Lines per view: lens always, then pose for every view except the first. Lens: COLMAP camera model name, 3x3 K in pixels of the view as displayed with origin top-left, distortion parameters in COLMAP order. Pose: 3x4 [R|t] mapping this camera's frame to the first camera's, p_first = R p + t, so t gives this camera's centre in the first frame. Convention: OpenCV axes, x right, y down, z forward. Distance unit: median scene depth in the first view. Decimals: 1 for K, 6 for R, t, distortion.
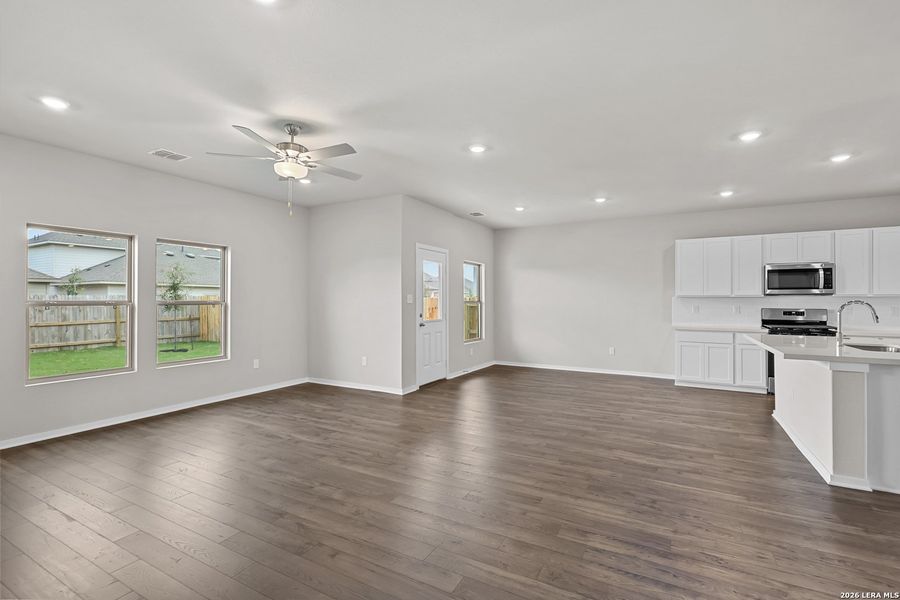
lens RADIAL K [[411.4, 0, 462.3], [0, 411.4, 300.9], [0, 0, 1]] dist [-0.000002, 0.000041]
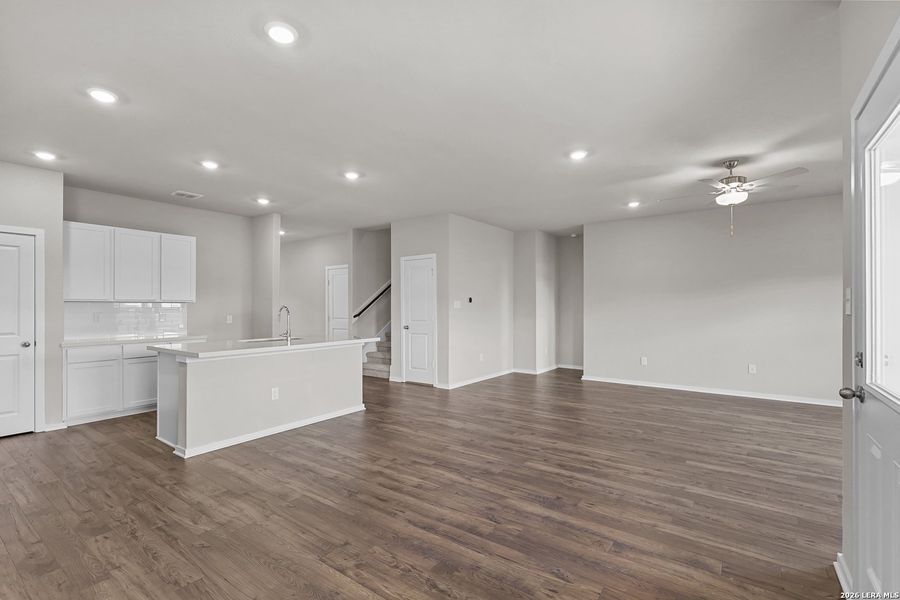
lens RADIAL K [[411.4, 0, 462.3], [0, 411.4, 300.9], [0, 0, 1]] dist [-0.000002, 0.000041]
pose [[-0.992824, 0.001277, 0.119581, 0.135753], [-0.000095, 0.999934, -0.011466, 0.000157], [-0.119588, -0.011395, -0.992758, 1.388593]]
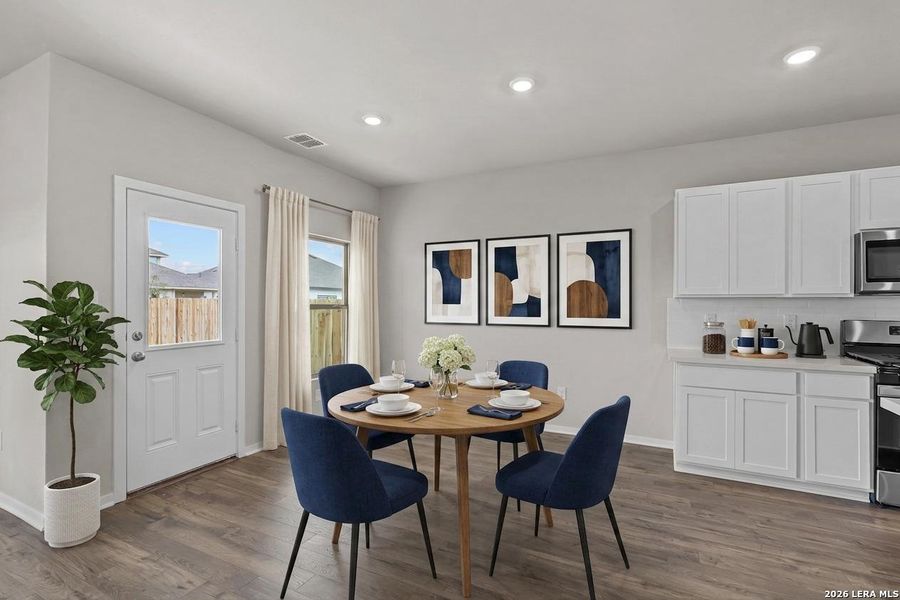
lens RADIAL K [[418.0, 0, 461.0], [0, 418.0, 305.8], [0, 0, 1]] dist [0.001181, 0.000161]
pose [[0.999191, 0.000480, 0.040224, 0.258639], [-0.000694, 0.999986, 0.005305, -0.001945], [-0.040221, -0.005329, 0.999177, 0.553076]]
